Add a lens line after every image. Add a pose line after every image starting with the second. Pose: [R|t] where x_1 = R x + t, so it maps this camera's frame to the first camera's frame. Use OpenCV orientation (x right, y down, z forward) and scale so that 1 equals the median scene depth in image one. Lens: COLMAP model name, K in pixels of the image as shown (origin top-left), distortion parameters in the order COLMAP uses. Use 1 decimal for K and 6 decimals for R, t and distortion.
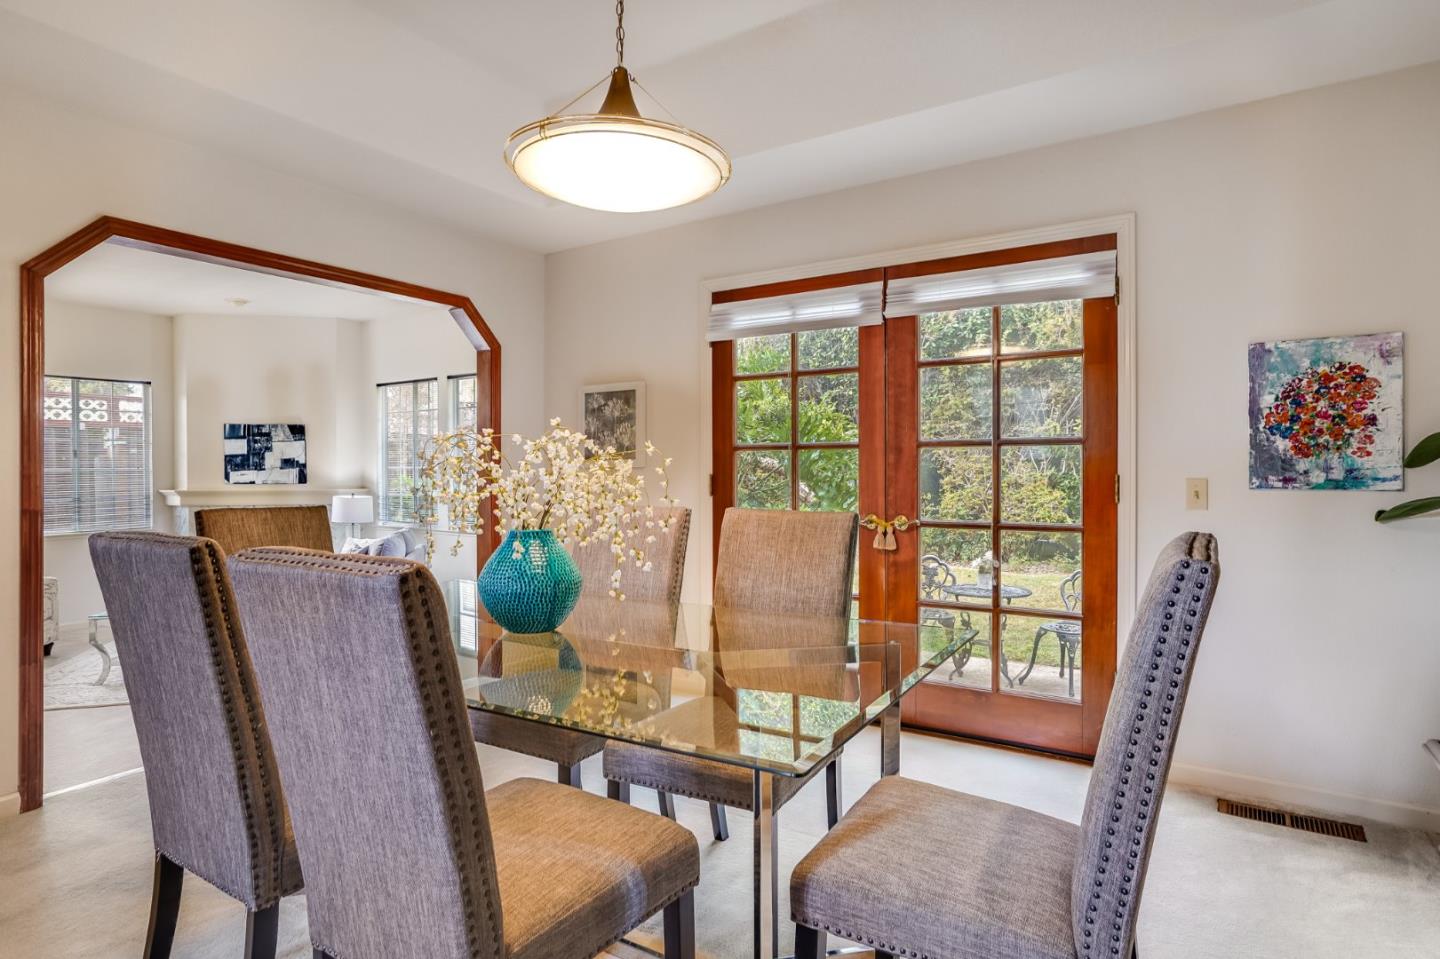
lens RADIAL K [[822.1, 0, 715.9], [0, 822.1, 469.2], [0, 0, 1]] dist [-0.014949, 0.021176]
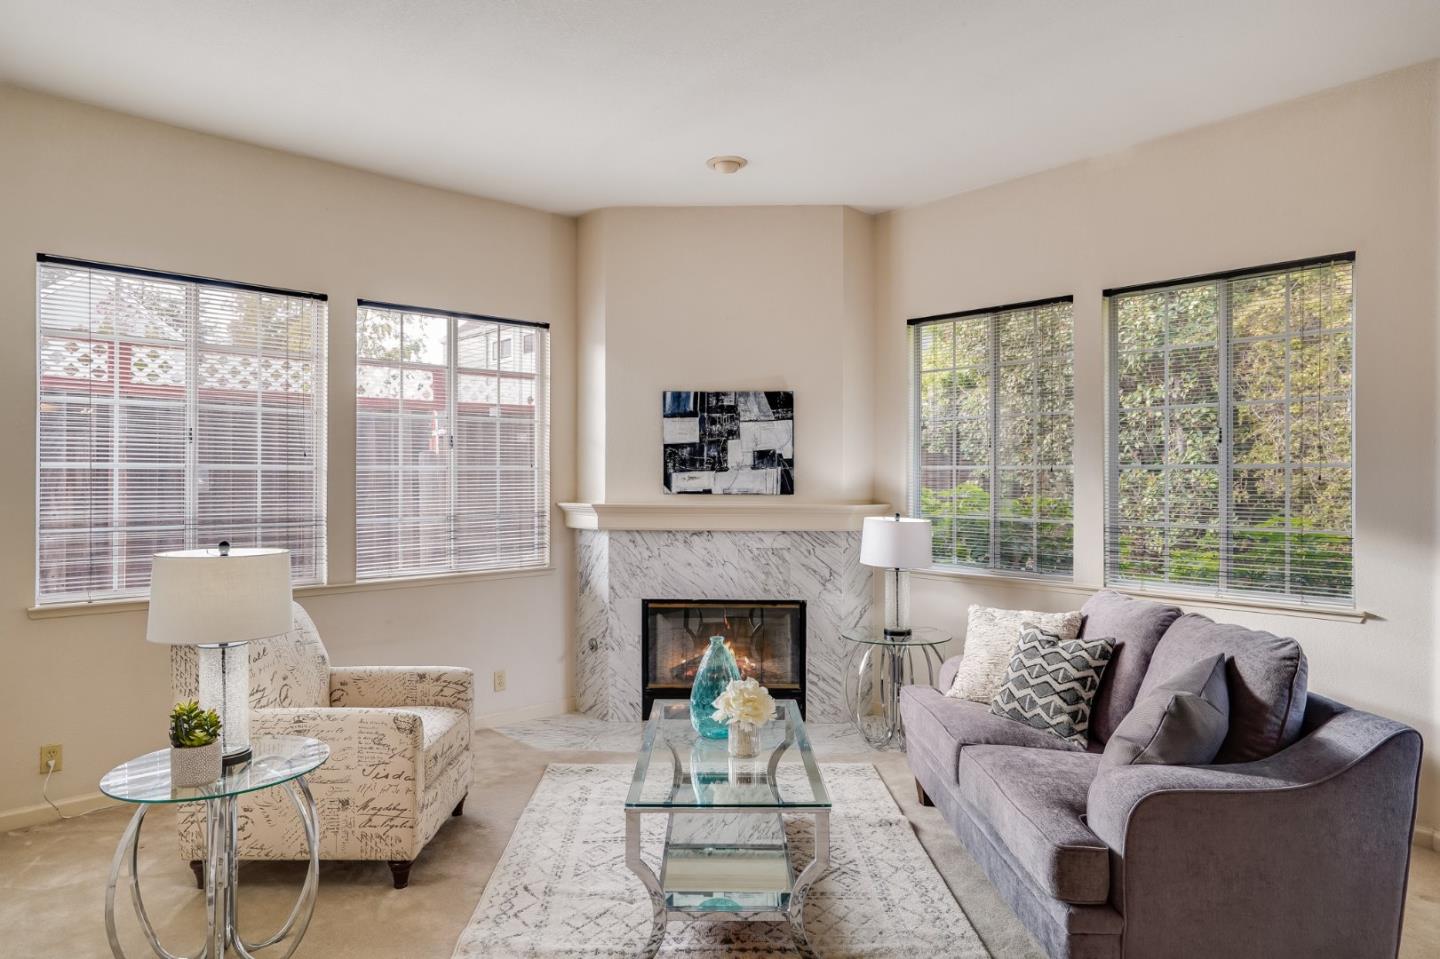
lens RADIAL K [[931.0, 0, 725.8], [0, 931.0, 483.2], [0, 0, 1]] dist [-0.010770, 0.010733]
pose [[0.979515, 0.005731, -0.201288, -0.418597], [-0.006133, 0.999980, -0.001372, 0.011044], [0.201276, 0.002579, 0.979531, 0.353061]]
